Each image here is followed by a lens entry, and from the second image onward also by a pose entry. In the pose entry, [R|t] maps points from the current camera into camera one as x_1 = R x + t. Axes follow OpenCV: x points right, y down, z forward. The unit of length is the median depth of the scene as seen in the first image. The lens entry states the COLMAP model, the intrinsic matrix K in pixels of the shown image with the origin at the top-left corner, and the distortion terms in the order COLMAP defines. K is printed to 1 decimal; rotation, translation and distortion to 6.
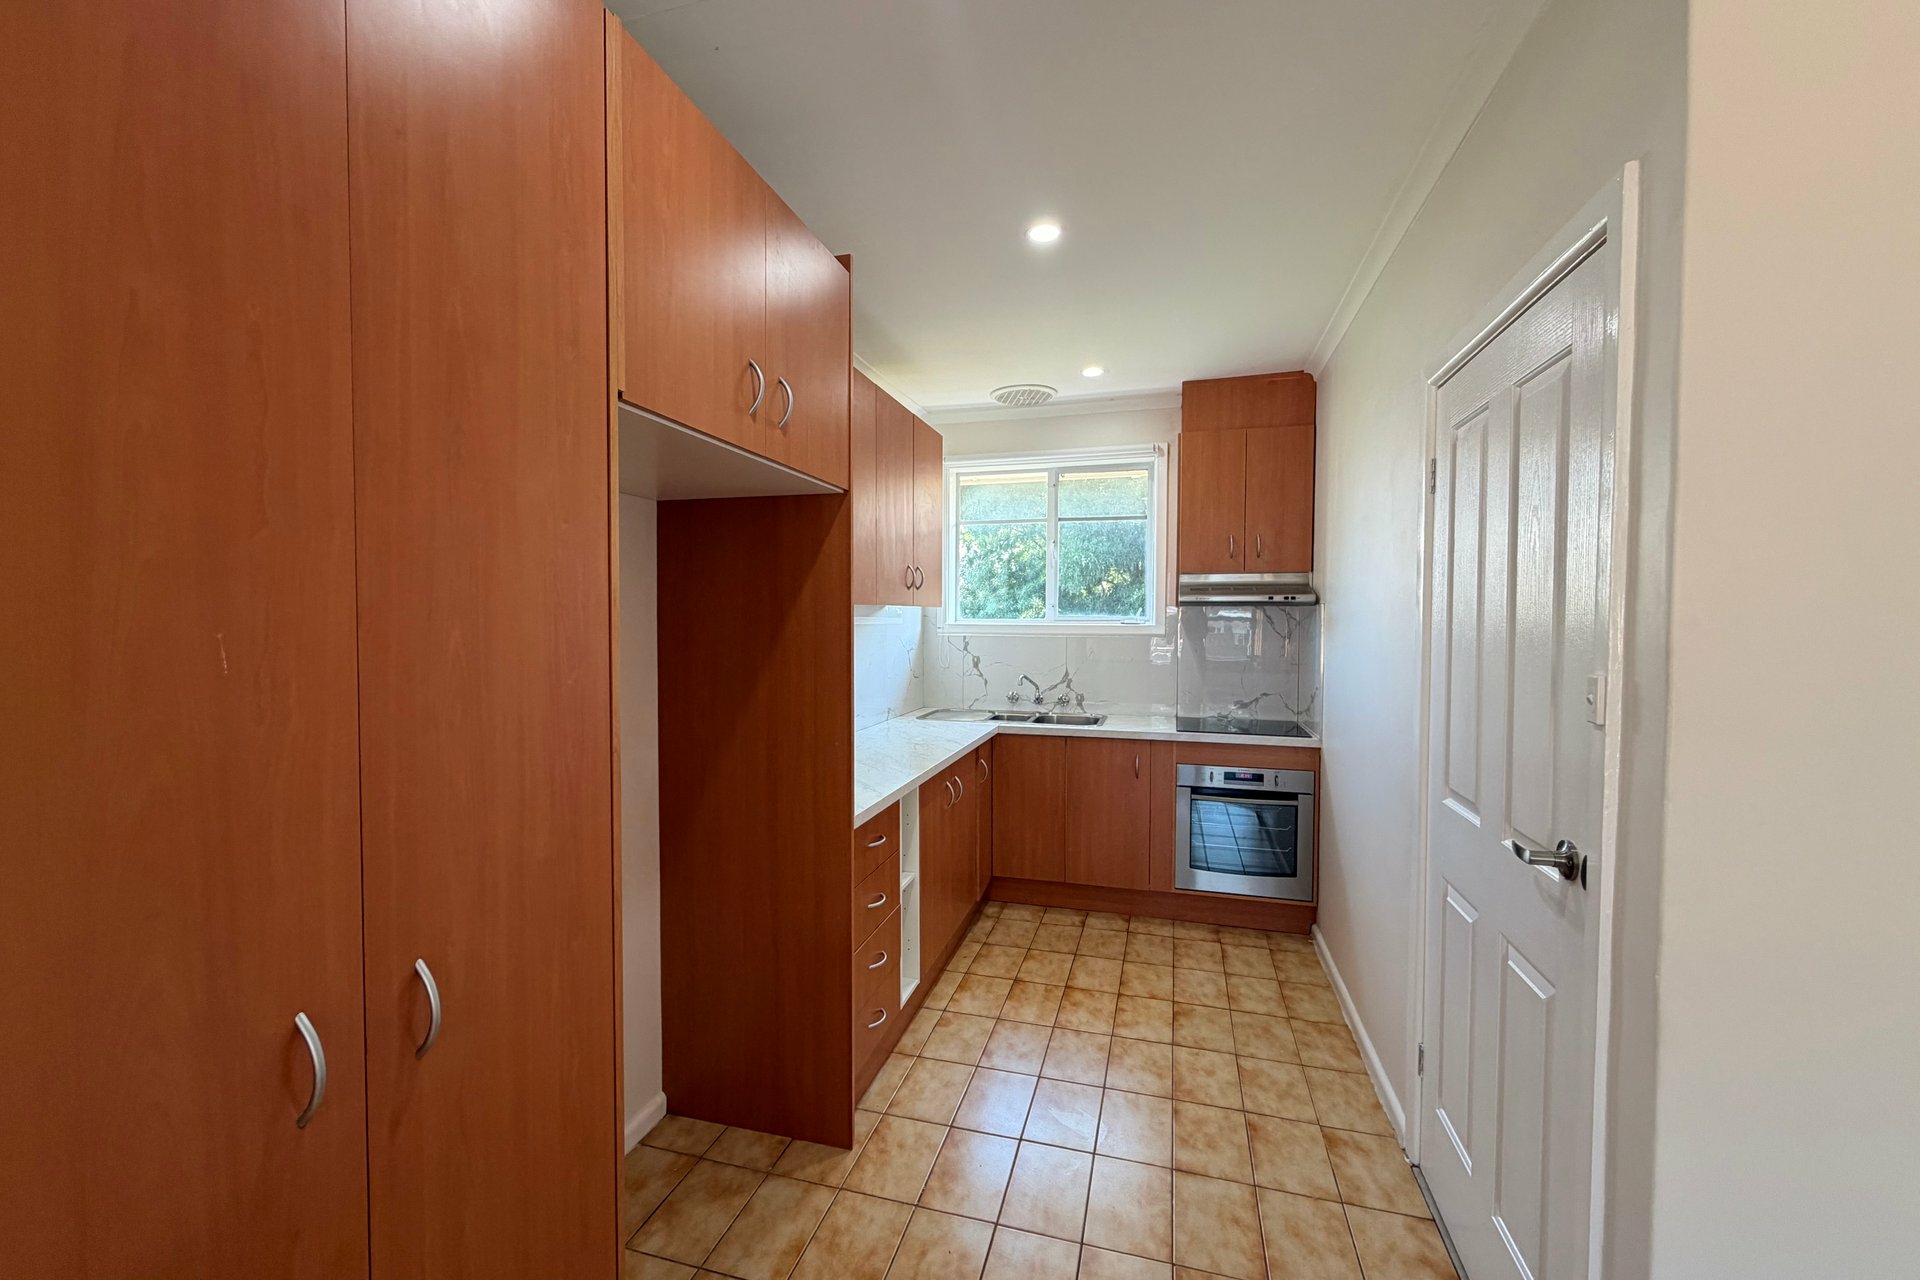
lens RADIAL K [[746.1, 0, 962.0], [0, 746.1, 636.6], [0, 0, 1]] dist [-0.001267, -0.000036]
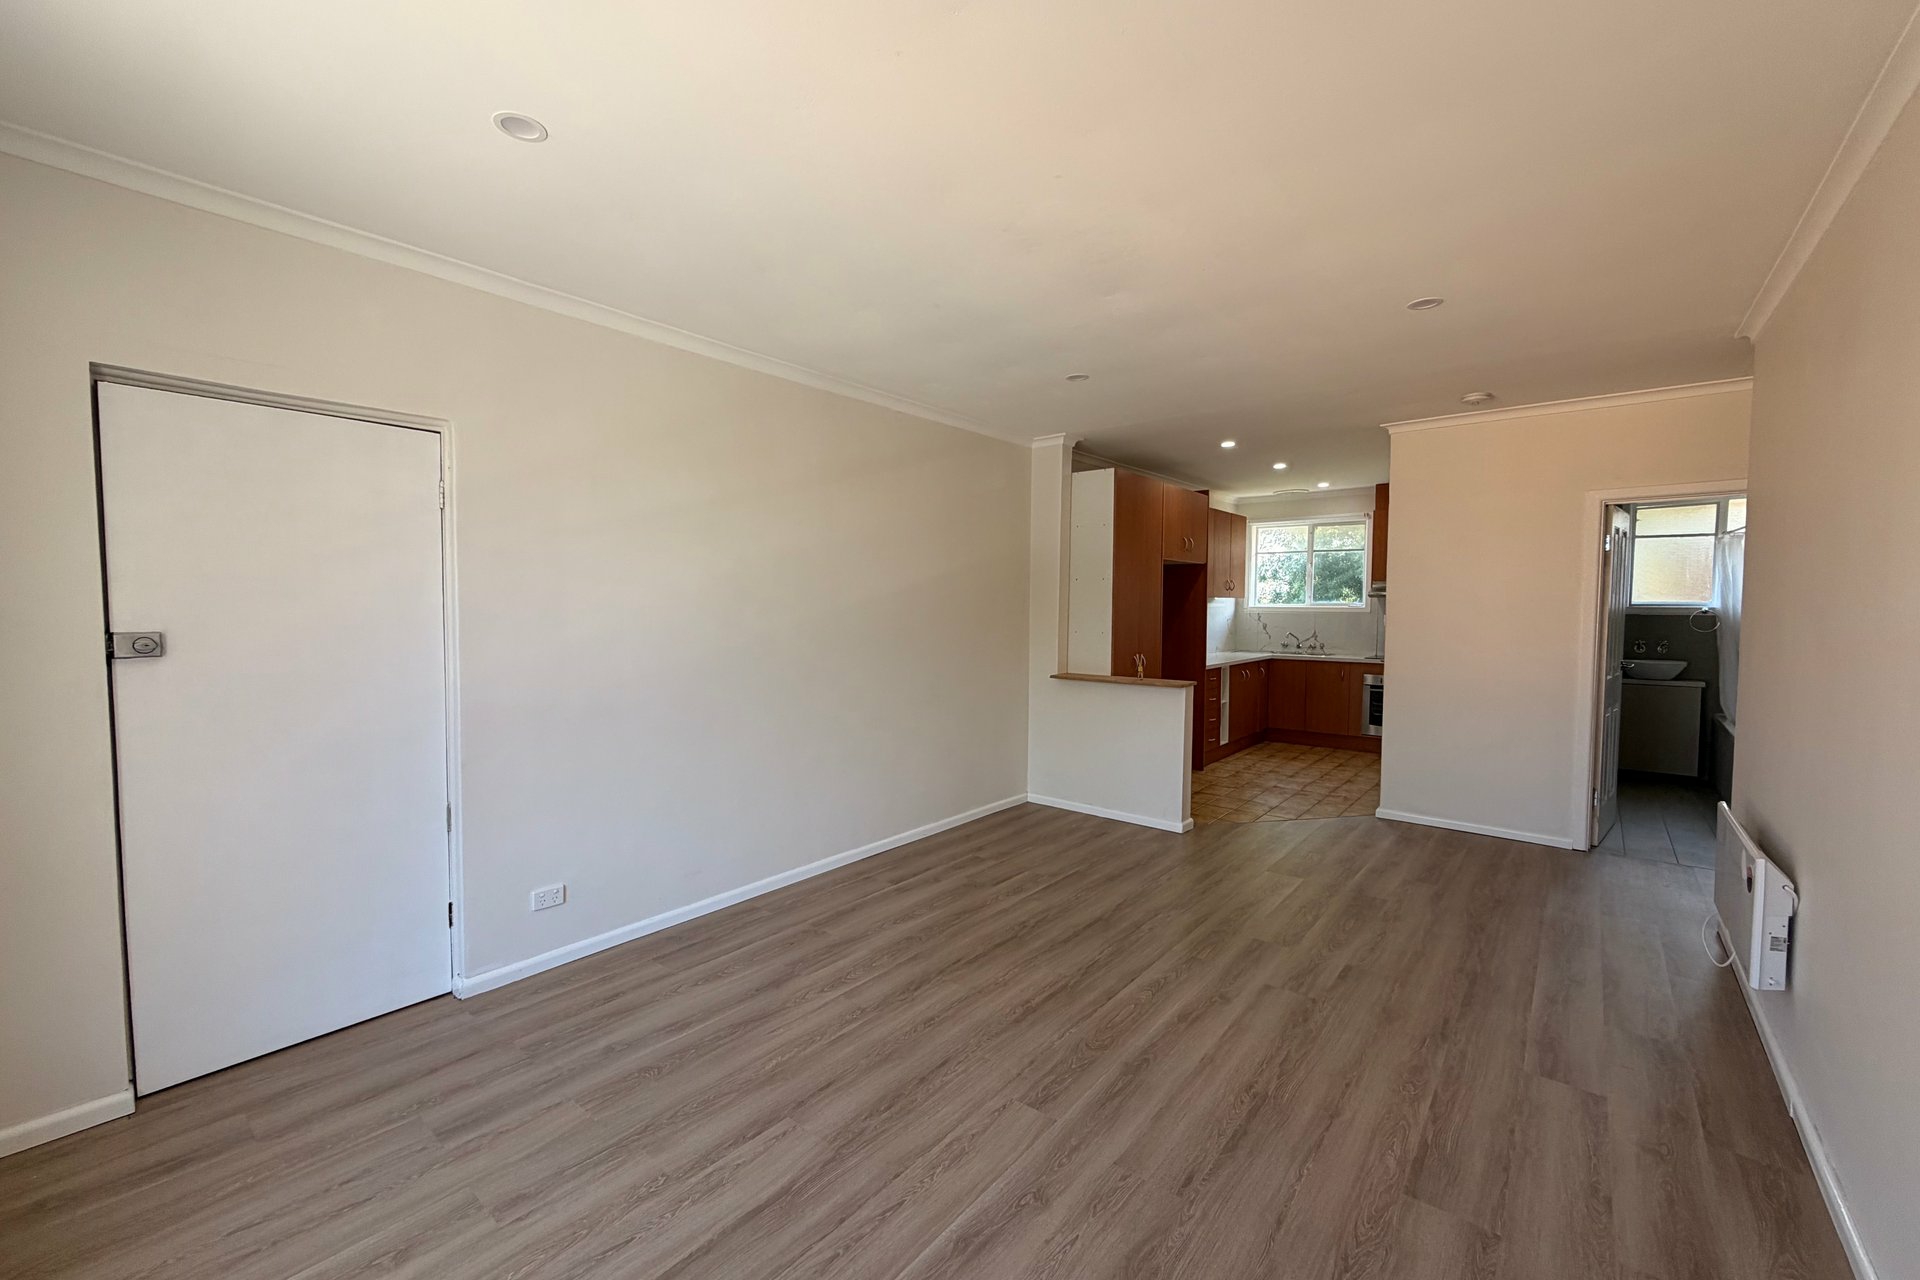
lens RADIAL K [[746.1, 0, 949.9], [0, 746.1, 641.6], [0, 0, 1]] dist [-0.001267, -0.000036]
pose [[0.907781, 0.019575, -0.418988, 0.094064], [-0.010307, 0.999650, 0.024372, 0.036004], [0.419318, -0.017806, 0.907665, -1.145405]]
